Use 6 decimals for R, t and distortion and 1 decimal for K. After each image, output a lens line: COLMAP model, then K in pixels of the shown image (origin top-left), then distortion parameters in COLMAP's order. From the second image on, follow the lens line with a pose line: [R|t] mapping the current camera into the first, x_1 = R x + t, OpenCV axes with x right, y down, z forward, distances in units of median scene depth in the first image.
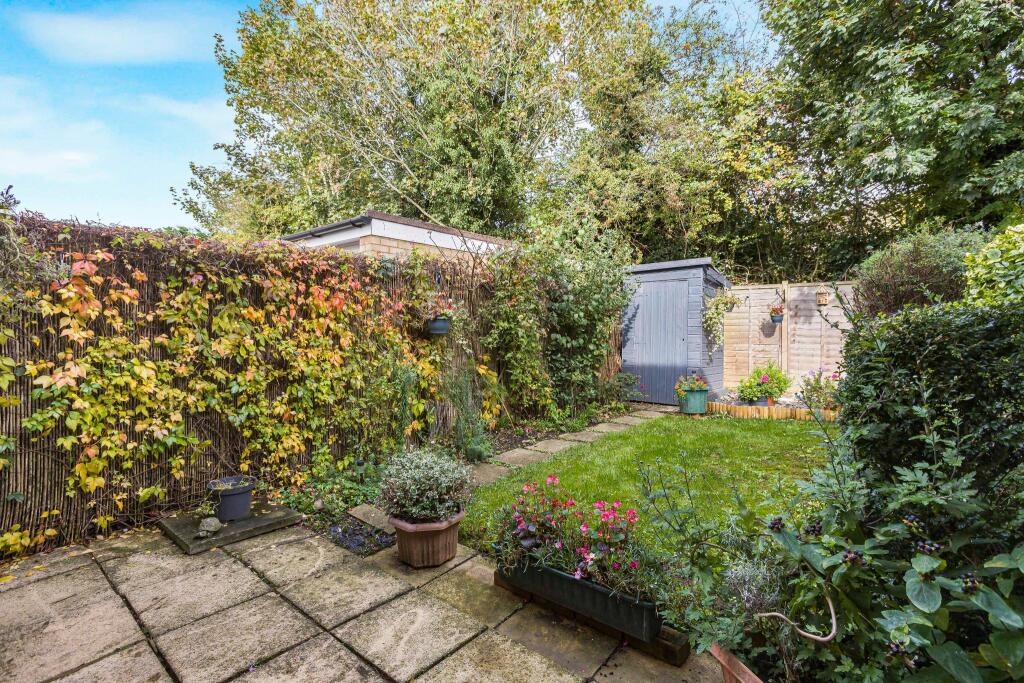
lens RADIAL K [[467.7, 0, 510.4], [0, 467.7, 322.9], [0, 0, 1]] dist [0.000186, 0.000409]
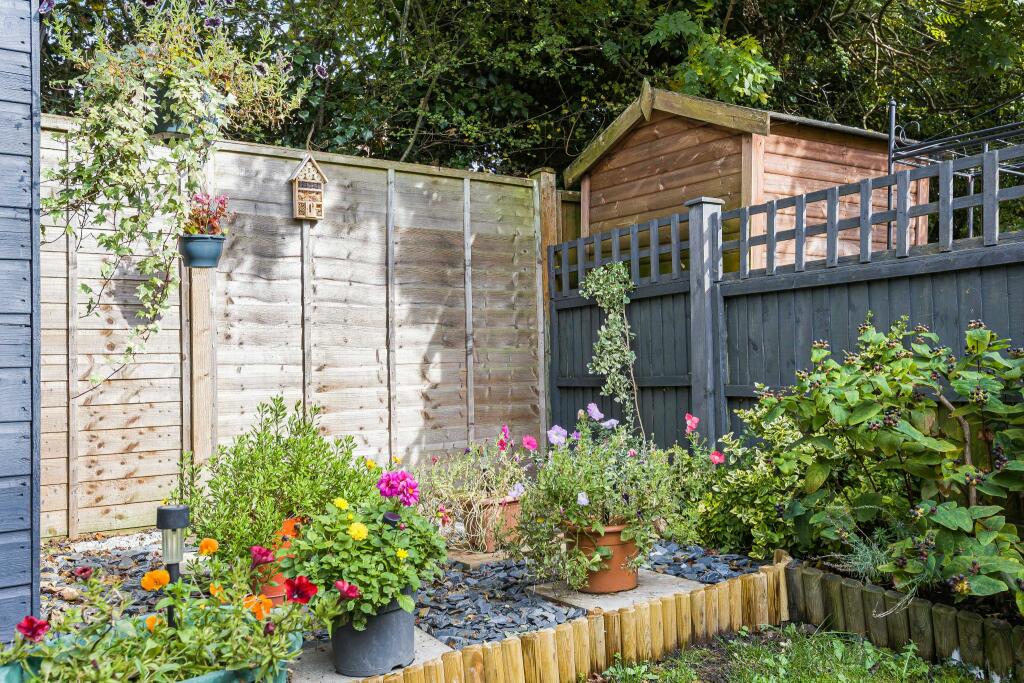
lens RADIAL K [[875.6, 0, 512.0], [0, 875.6, 341.5], [0, 0, 1]] dist [0.004737, 0.000022]
pose [[0.338093, 0.012642, 0.941028, 0.221429], [0.005960, 0.999861, -0.015574, 0.067566], [-0.941094, 0.010874, 0.337970, 0.897665]]
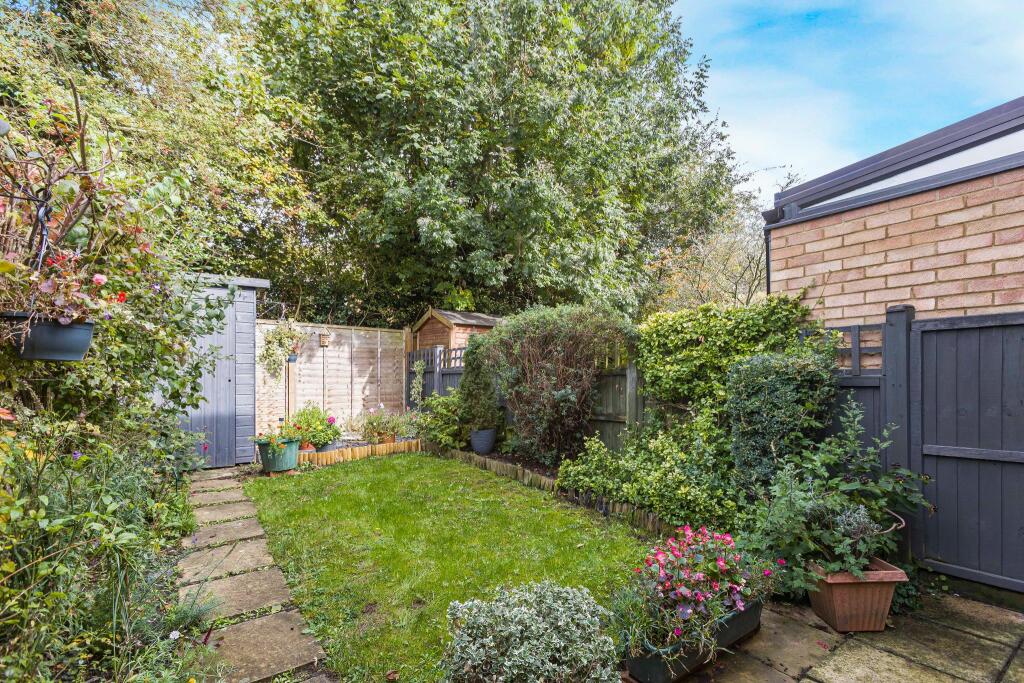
lens RADIAL K [[484.2, 0, 515.0], [0, 484.2, 380.3], [0, 0, 1]] dist [-0.001154, 0.000228]
pose [[0.265023, -0.008038, 0.964208, -0.331620], [-0.015395, 0.999803, 0.012566, 0.022098], [-0.964119, -0.018174, 0.264847, 0.415873]]
